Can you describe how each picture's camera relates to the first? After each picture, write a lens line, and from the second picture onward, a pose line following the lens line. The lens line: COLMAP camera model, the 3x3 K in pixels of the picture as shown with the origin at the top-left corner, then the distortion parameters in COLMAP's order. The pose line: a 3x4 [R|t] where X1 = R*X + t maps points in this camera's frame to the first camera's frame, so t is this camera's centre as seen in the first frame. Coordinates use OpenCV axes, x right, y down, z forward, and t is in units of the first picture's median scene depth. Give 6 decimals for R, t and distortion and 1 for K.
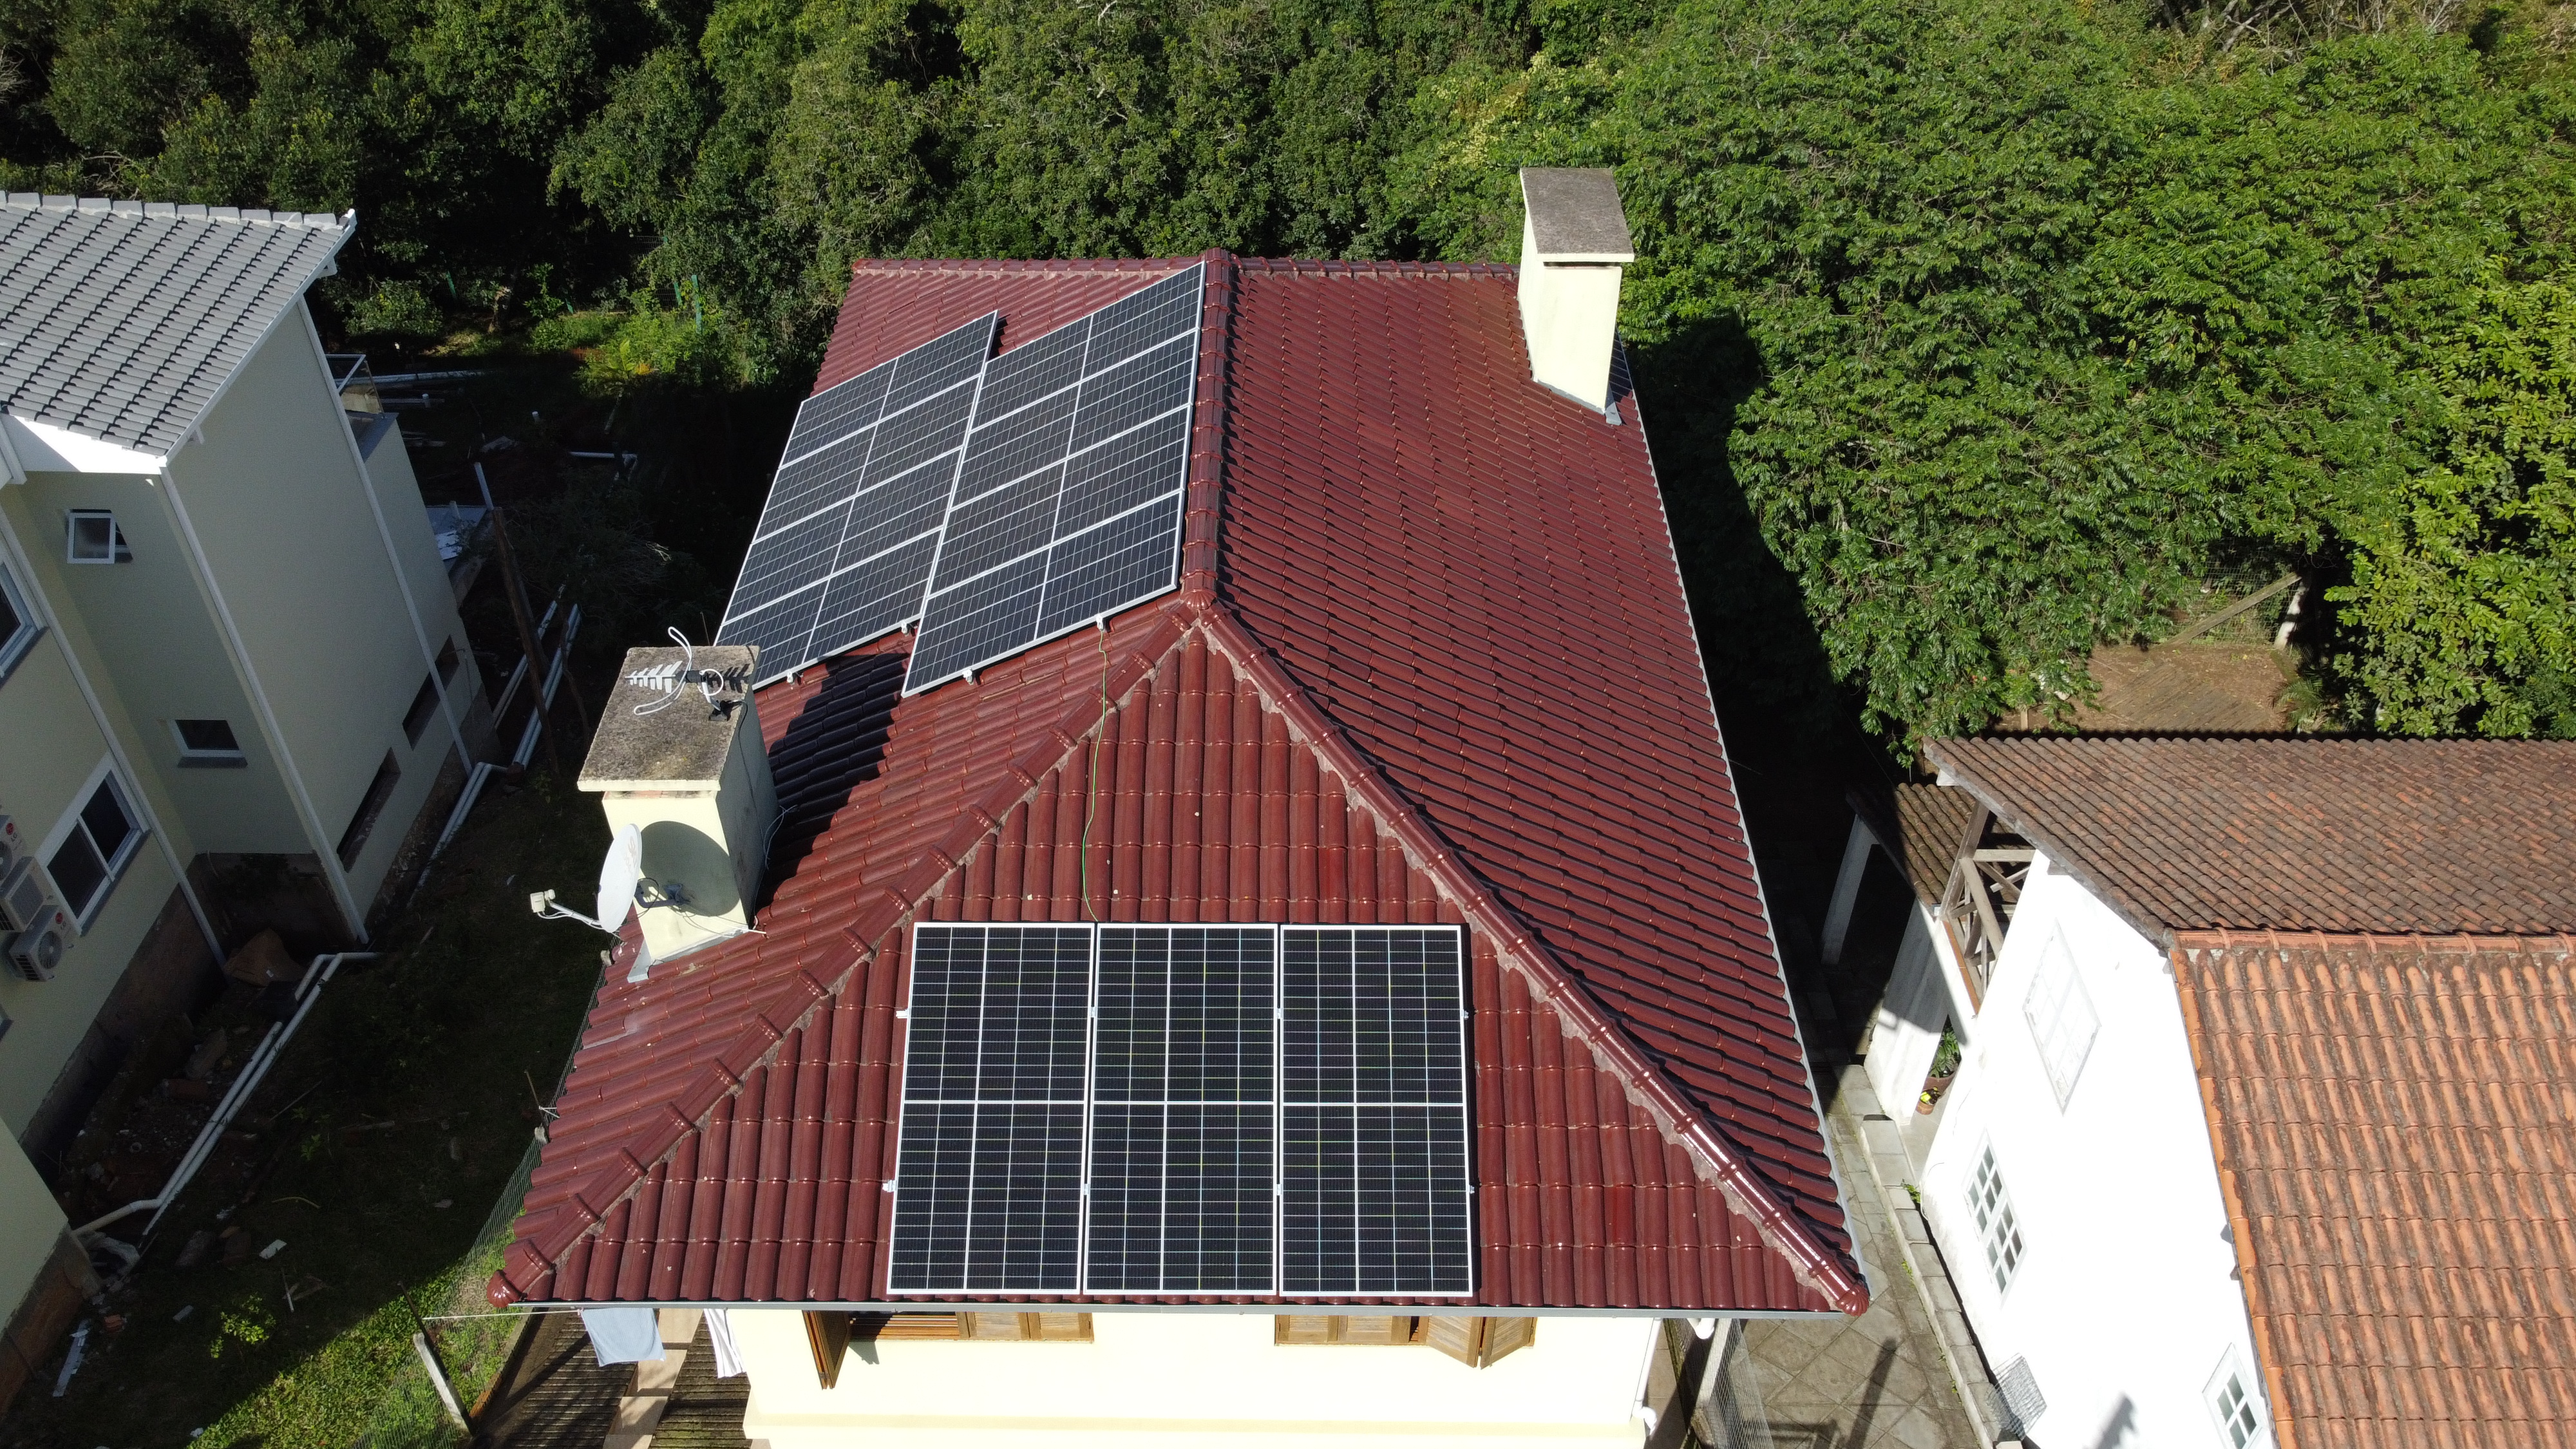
lens RADIAL K [[1956.0, 0, 1279.7], [0, 1956.0, 719.7], [0, 0, 1]] dist [-0.000454, -0.000543]
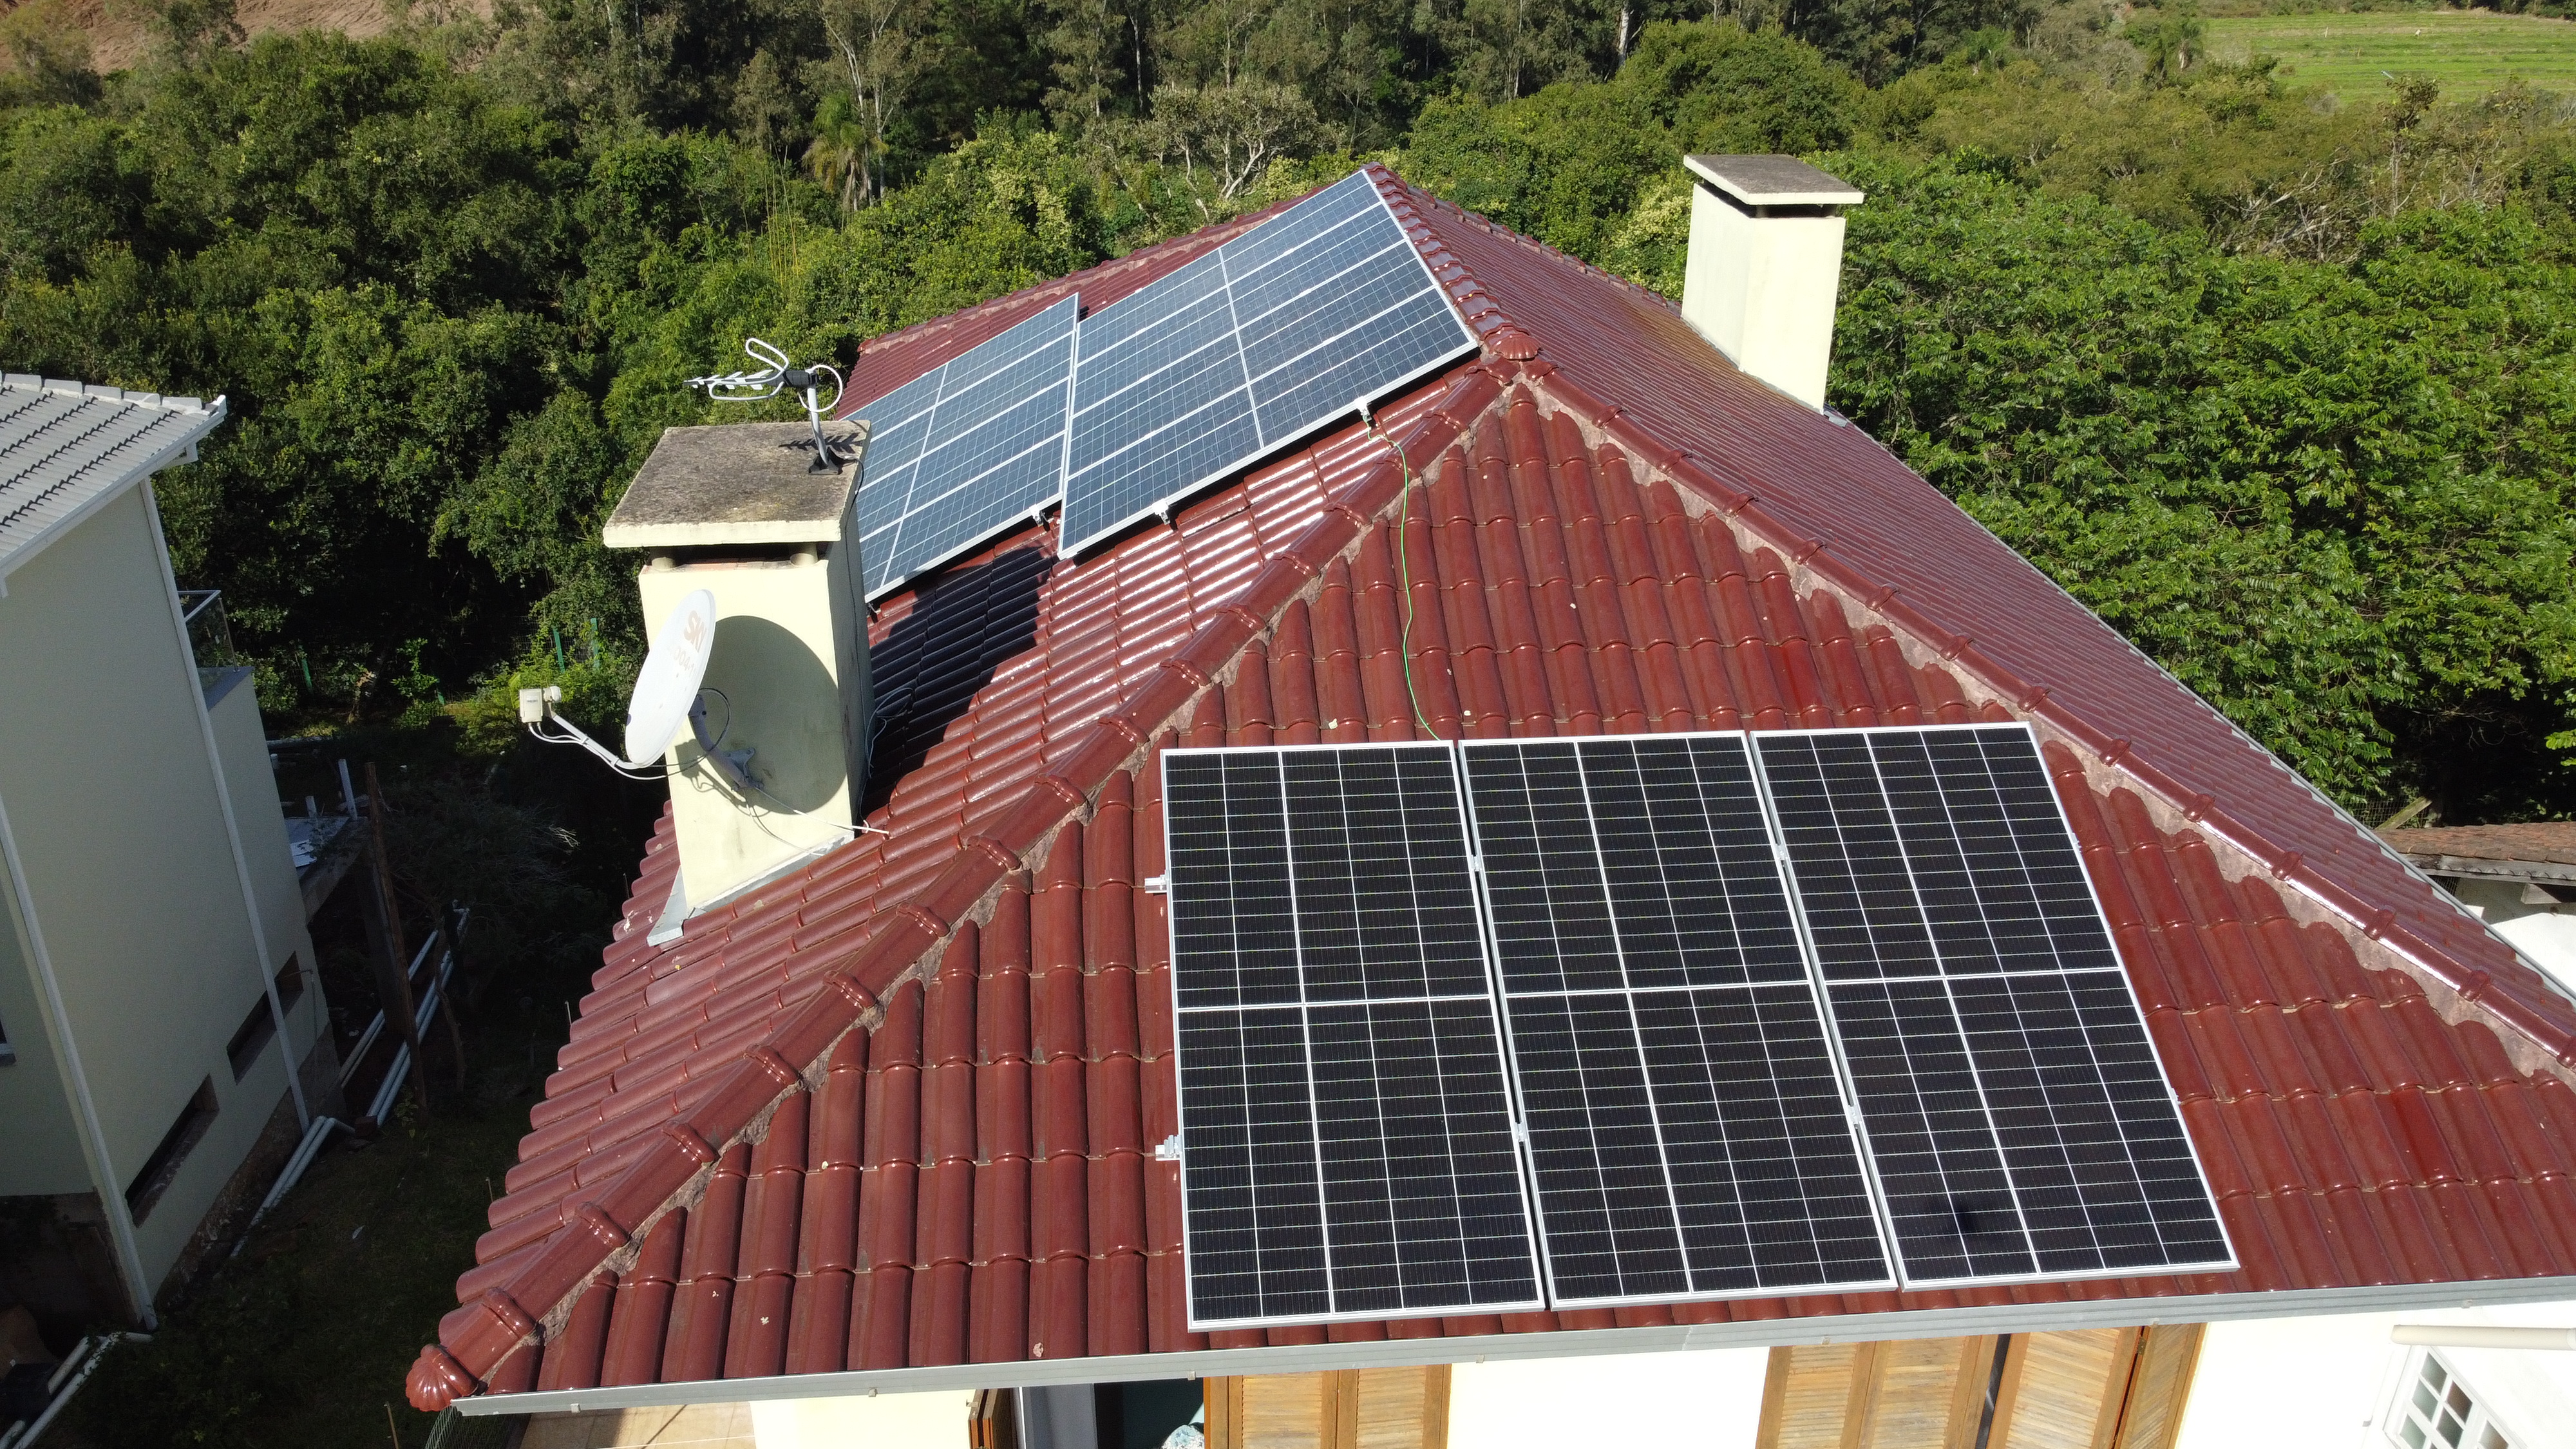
lens RADIAL K [[1956.0, 0, 1279.7], [0, 1956.0, 719.7], [0, 0, 1]] dist [-0.000454, -0.000543]
pose [[0.995849, -0.038240, 0.082603, -0.123071], [0.059260, 0.961184, -0.269470, 0.160678], [-0.069093, 0.273247, 0.959459, 0.255463]]
